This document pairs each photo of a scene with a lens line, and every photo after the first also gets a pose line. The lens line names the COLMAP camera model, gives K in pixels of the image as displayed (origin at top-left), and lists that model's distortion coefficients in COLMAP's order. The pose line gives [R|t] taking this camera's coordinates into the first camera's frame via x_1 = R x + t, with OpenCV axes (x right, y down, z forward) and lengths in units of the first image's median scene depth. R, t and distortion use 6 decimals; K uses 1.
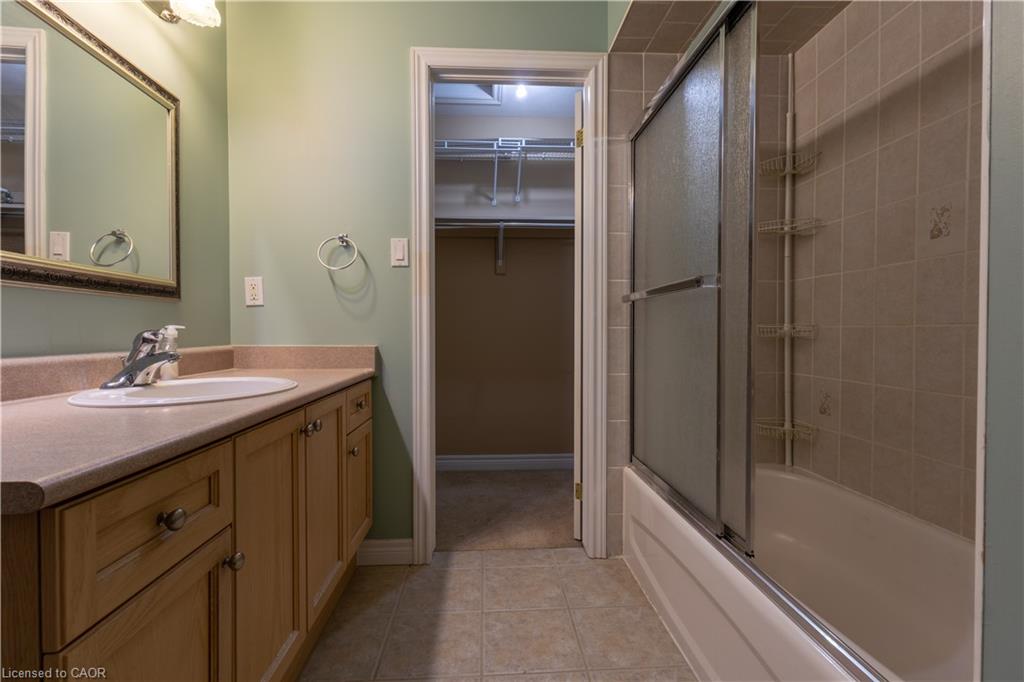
lens RADIAL K [[470.6, 0, 513.0], [0, 470.6, 341.5], [0, 0, 1]] dist [0.004419, 0.000239]
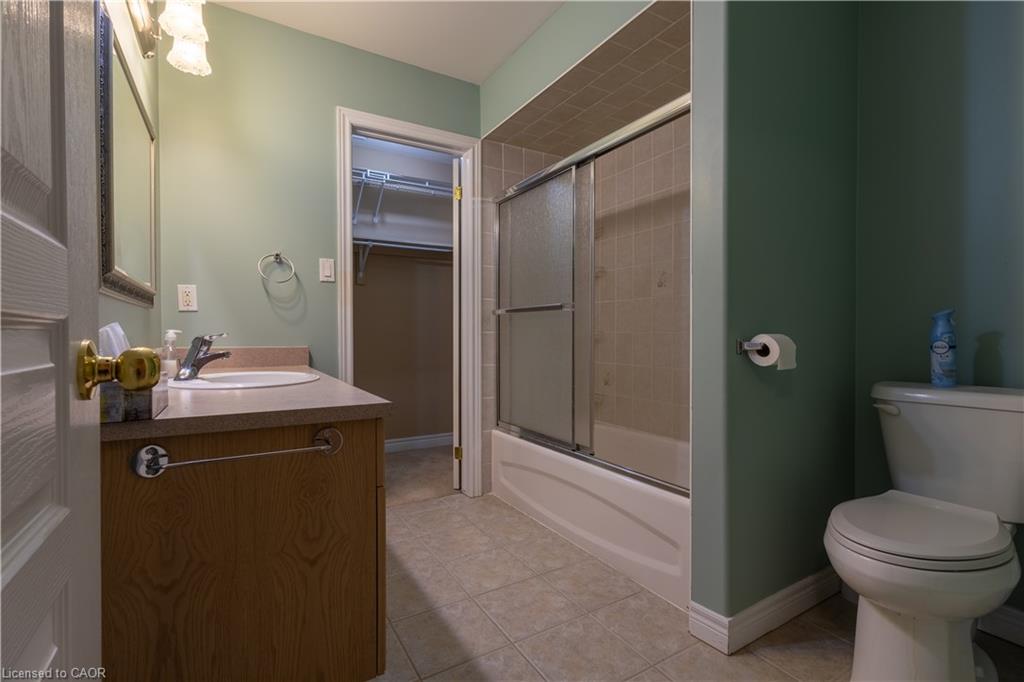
lens RADIAL K [[470.6, 0, 513.0], [0, 470.6, 341.5], [0, 0, 1]] dist [0.004419, 0.000239]
pose [[0.888296, -0.005760, 0.459236, -0.374101], [0.008641, 0.999954, -0.004172, 0.005203], [-0.459190, 0.007674, 0.888305, -0.307218]]
